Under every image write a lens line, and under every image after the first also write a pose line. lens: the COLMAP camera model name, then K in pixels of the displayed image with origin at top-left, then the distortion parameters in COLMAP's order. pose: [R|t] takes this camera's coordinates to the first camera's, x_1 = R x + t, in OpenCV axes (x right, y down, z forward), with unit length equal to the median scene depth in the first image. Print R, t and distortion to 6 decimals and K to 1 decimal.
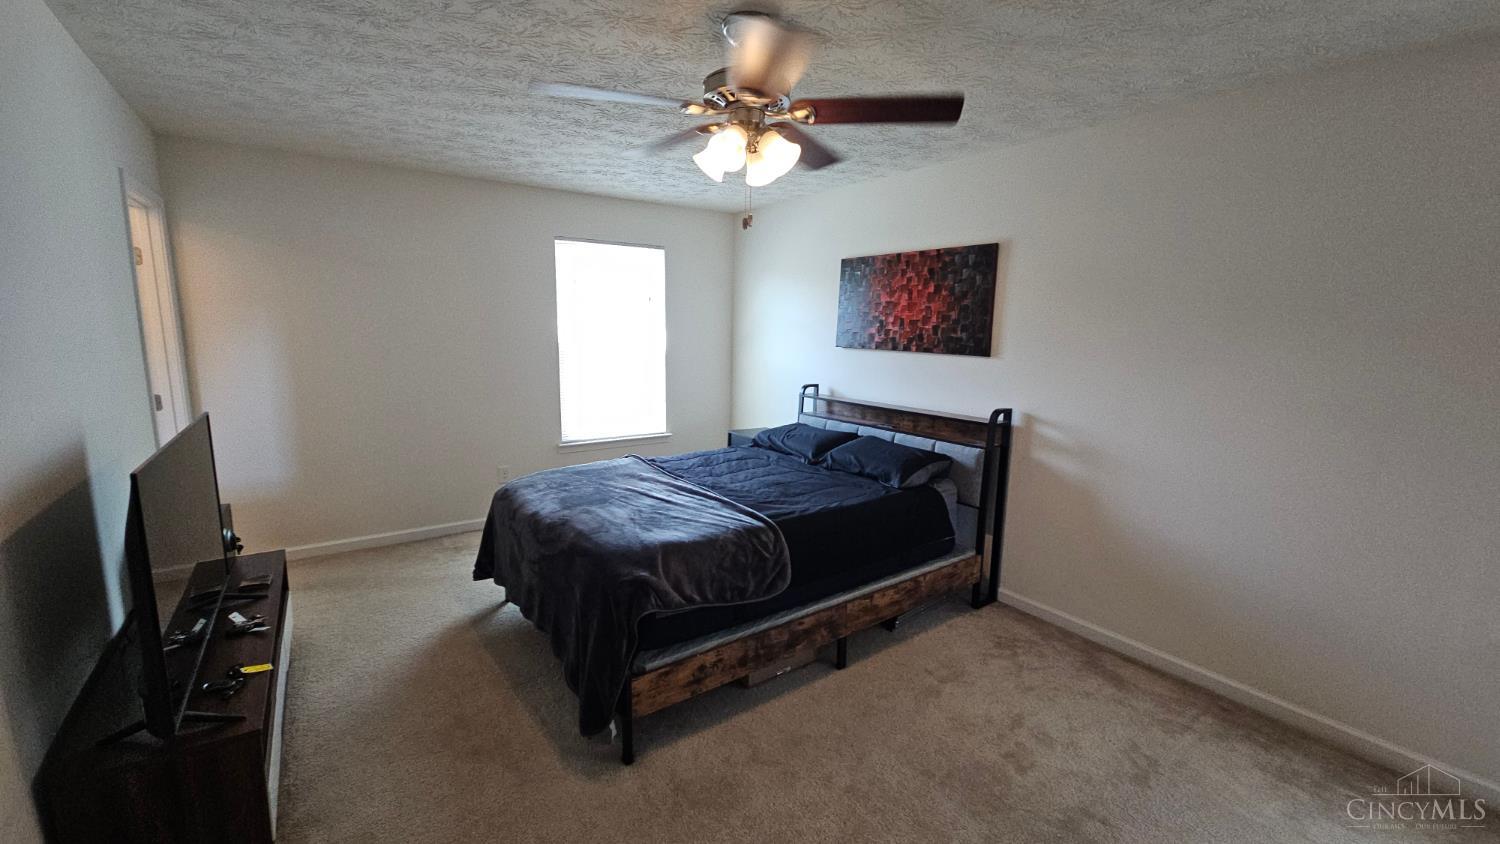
lens RADIAL K [[605.1, 0, 750.0], [0, 605.1, 422.0], [0, 0, 1]] dist [0.000933, -0.009609]
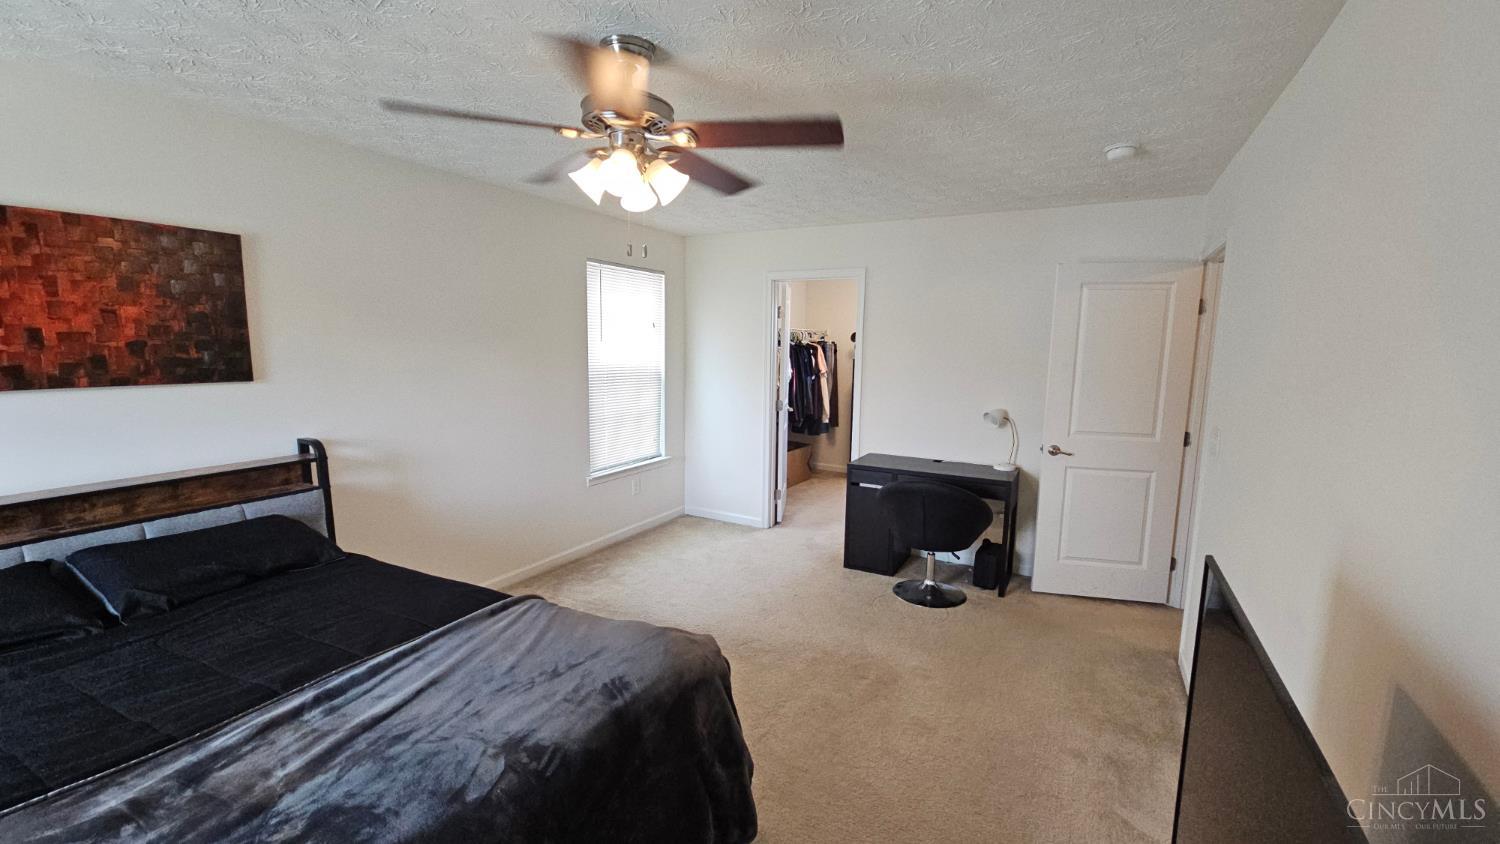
lens RADIAL K [[605.1, 0, 750.0], [0, 605.1, 422.0], [0, 0, 1]] dist [0.000933, -0.009609]
pose [[-0.438525, -0.136372, 0.888312, -0.565636], [0.123385, 0.969925, 0.209812, -0.137215], [-0.890209, 0.201612, -0.408510, 0.741071]]
